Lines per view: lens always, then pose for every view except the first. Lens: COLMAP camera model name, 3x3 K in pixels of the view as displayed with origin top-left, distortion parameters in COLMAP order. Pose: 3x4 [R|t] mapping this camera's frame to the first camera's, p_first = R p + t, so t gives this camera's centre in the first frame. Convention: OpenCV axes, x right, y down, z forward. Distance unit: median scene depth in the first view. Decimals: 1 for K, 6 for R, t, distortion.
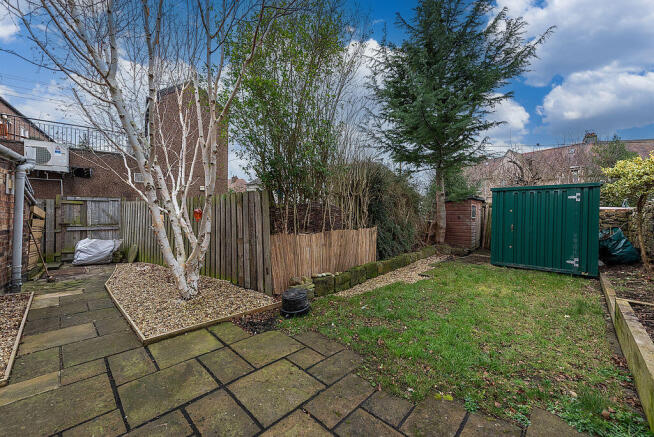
lens RADIAL K [[258.9, 0, 327.0], [0, 258.9, 218.2], [0, 0, 1]] dist [0.003277, -0.000198]
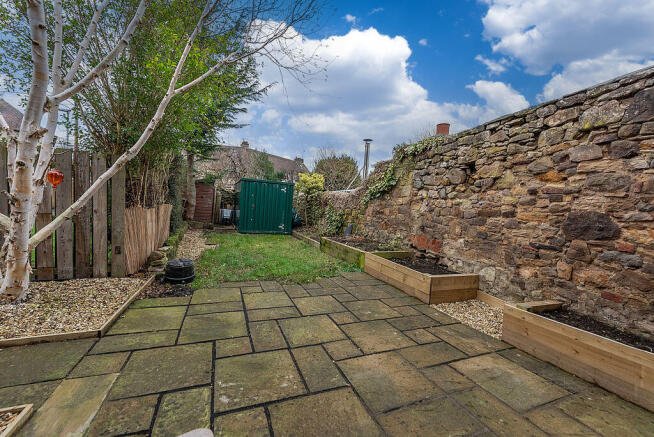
lens RADIAL K [[258.9, 0, 329.1], [0, 258.9, 219.5], [0, 0, 1]] dist [0.003277, -0.000198]
pose [[0.402830, -0.023910, 0.914962, -1.089389], [-0.053060, 0.997367, 0.049425, 0.031309], [-0.913736, -0.068458, 0.400501, 0.015786]]
